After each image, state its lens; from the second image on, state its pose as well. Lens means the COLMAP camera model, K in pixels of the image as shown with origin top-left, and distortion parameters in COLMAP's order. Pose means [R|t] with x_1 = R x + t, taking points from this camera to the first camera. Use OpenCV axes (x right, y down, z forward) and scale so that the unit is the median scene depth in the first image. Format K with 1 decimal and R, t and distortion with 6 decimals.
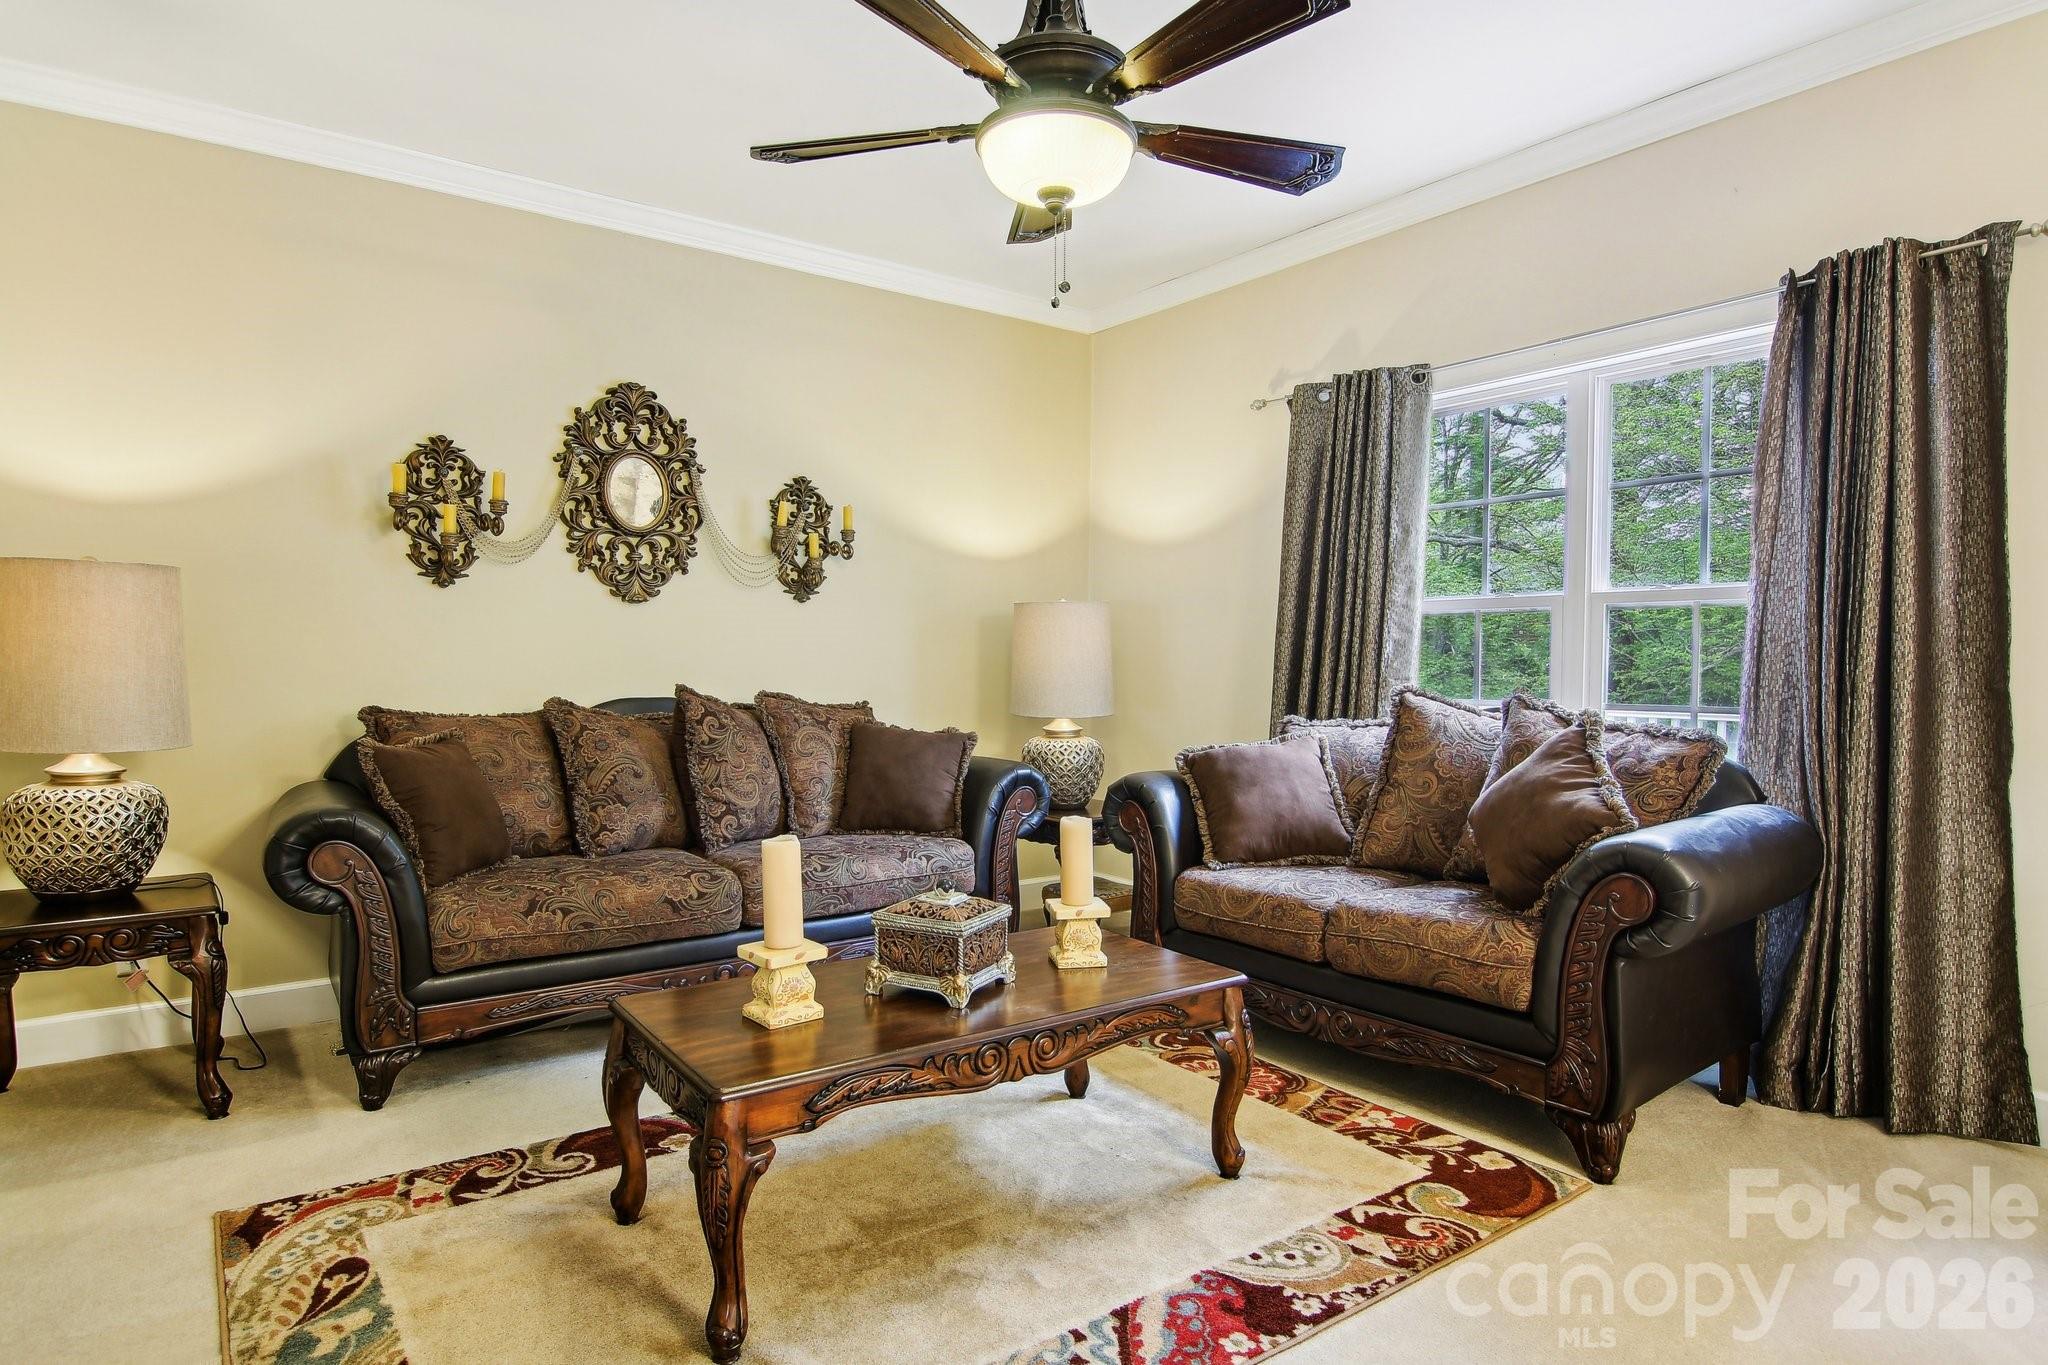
lens RADIAL K [[1137.5, 0, 1025.0], [0, 1137.5, 697.0], [0, 0, 1]] dist [0.002364, -0.019950]
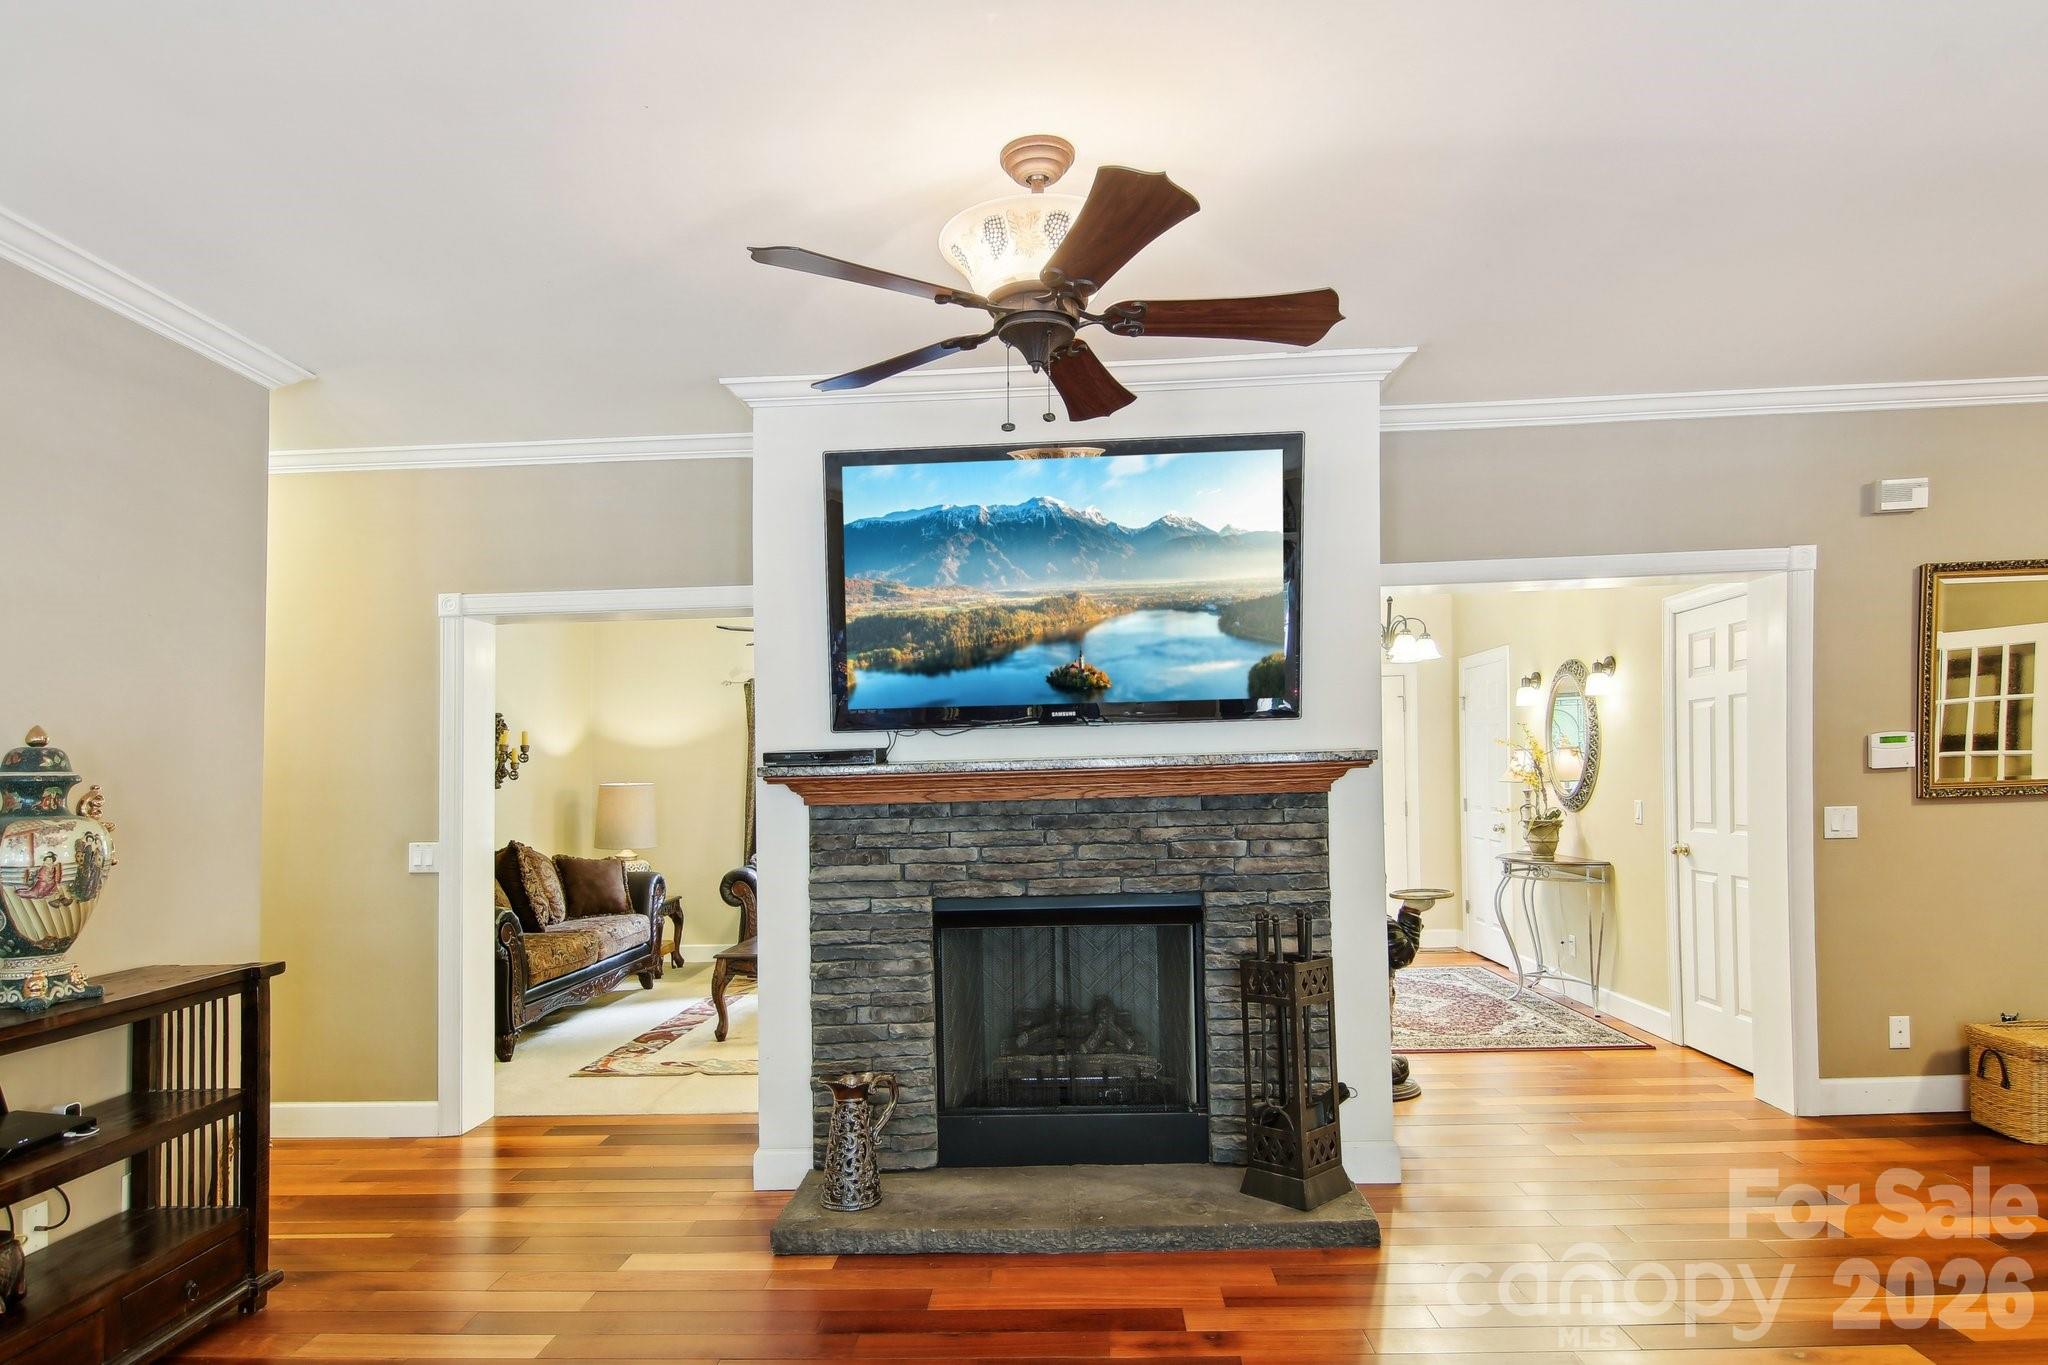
lens RADIAL K [[1137.5, 0, 1025.0], [0, 1137.5, 697.0], [0, 0, 1]] dist [0.002364, -0.019950]
pose [[0.627529, 0.033065, 0.777890, -1.212271], [0.055355, 0.994675, -0.086935, -0.036307], [-0.776623, 0.097615, 0.622357, -0.769272]]
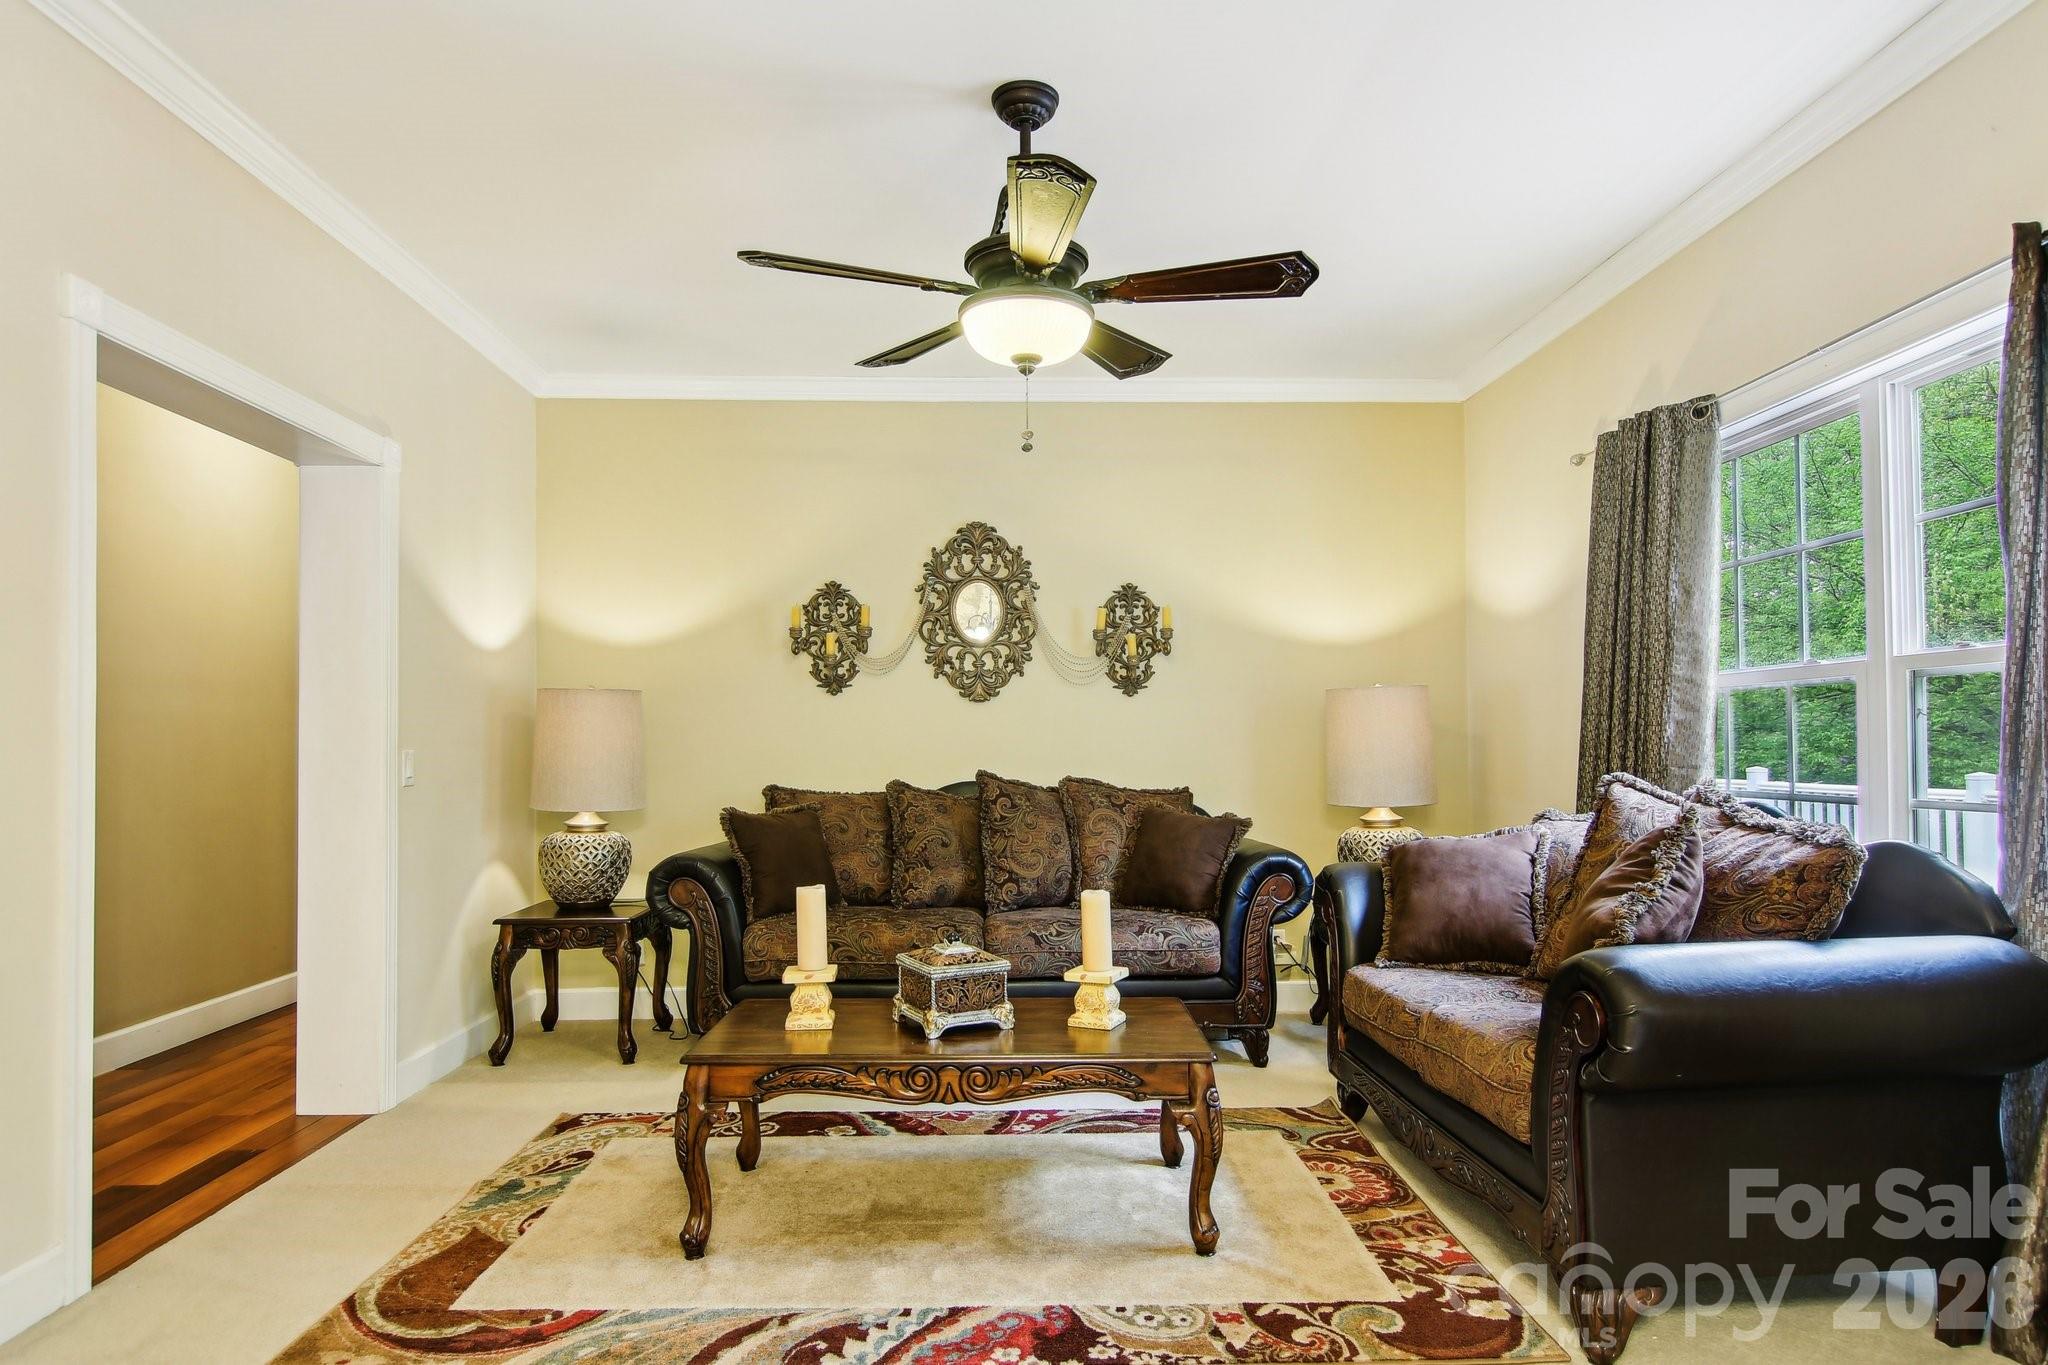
lens RADIAL K [[1186.0, 0, 1022.7], [0, 1186.0, 695.5], [0, 0, 1]] dist [0.003879, -0.019618]
pose [[0.821006, -0.031416, -0.570054, 0.451537], [-0.011918, 0.997324, -0.072129, 0.000092], [0.570795, 0.066012, 0.818435, 0.000803]]
